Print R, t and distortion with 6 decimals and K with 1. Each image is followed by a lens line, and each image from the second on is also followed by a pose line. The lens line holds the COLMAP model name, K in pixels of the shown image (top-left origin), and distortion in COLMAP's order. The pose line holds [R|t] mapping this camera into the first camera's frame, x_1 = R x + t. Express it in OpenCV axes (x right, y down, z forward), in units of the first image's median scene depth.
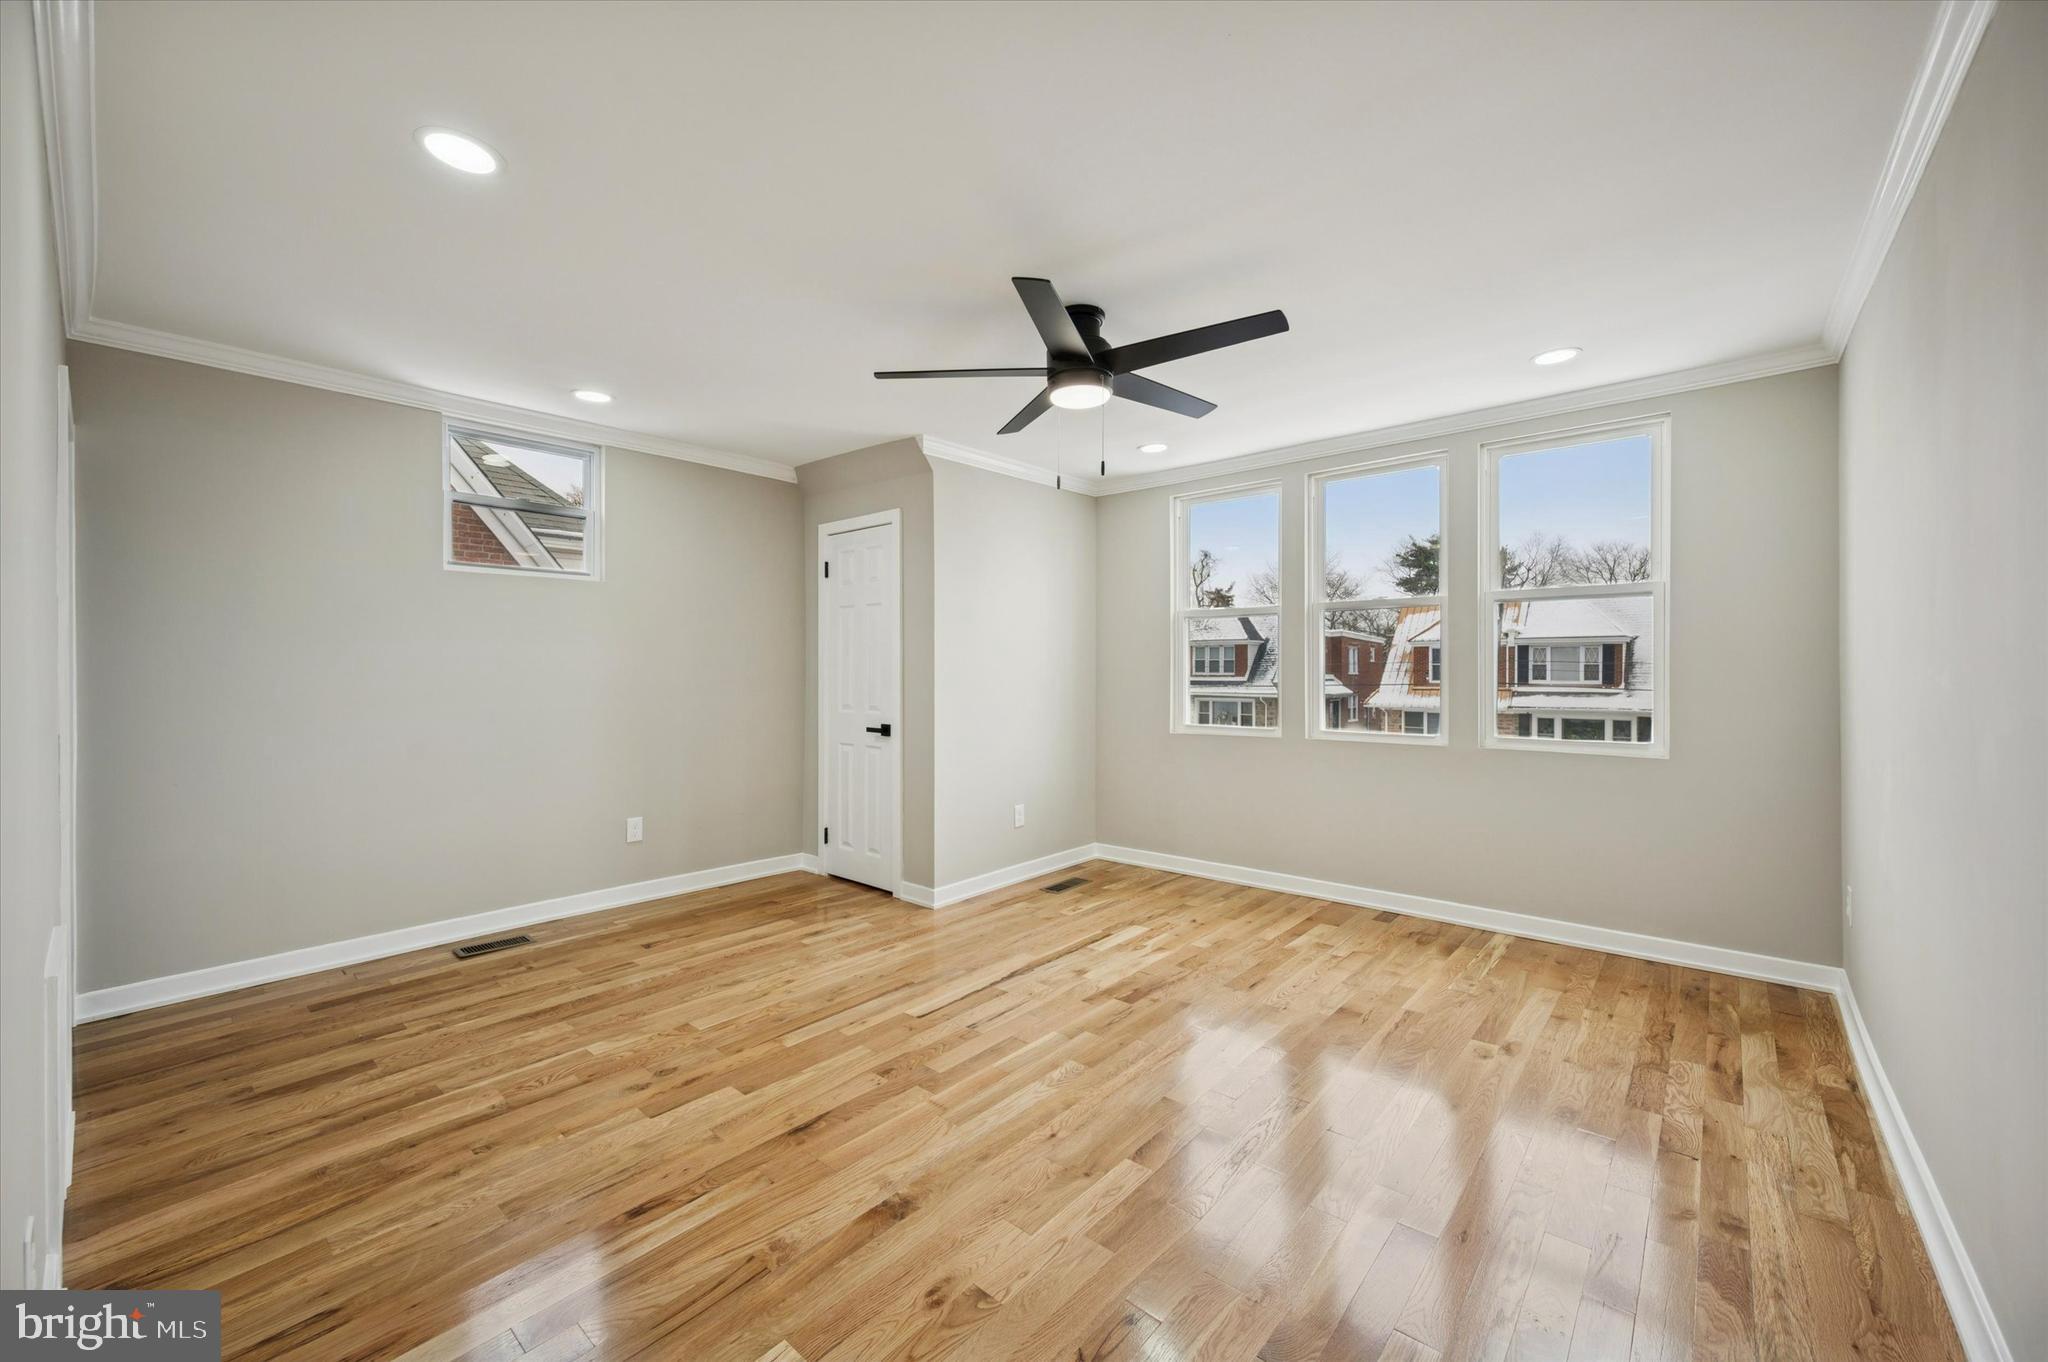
lens RADIAL K [[856.1, 0, 1024.0], [0, 856.1, 681.0], [0, 0, 1]] dist [-0.000086, -0.000322]
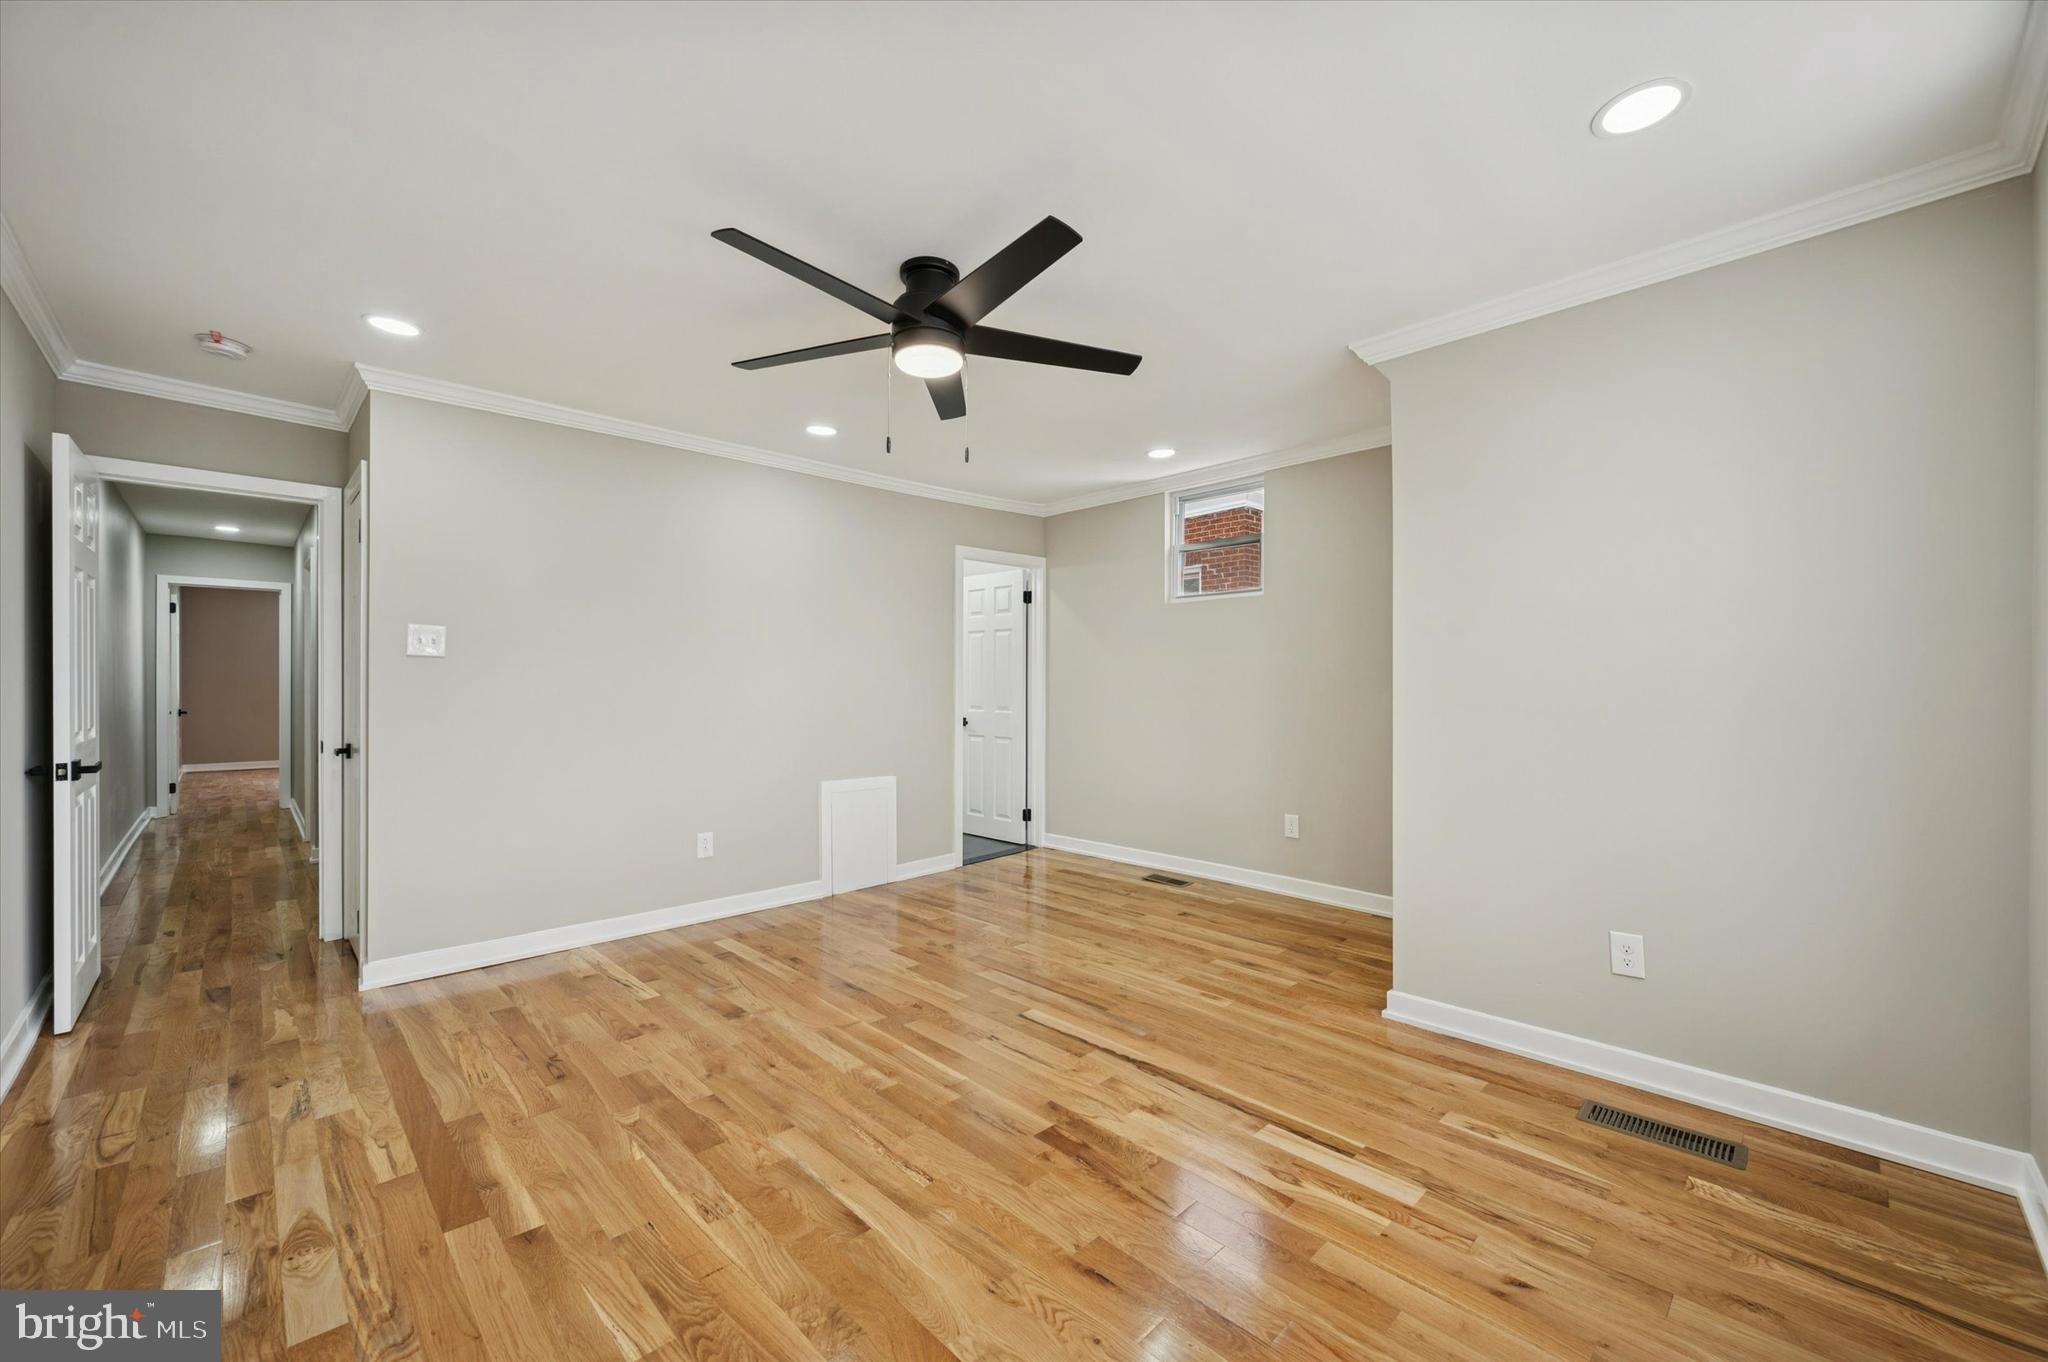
lens RADIAL K [[856.1, 0, 1024.0], [0, 856.1, 681.0], [0, 0, 1]] dist [-0.000086, -0.000322]
pose [[-0.143475, -0.001577, -0.989653, 0.760219], [-0.011273, 0.999936, 0.000041, 0.000409], [0.989590, 0.011162, -0.143484, 0.997866]]
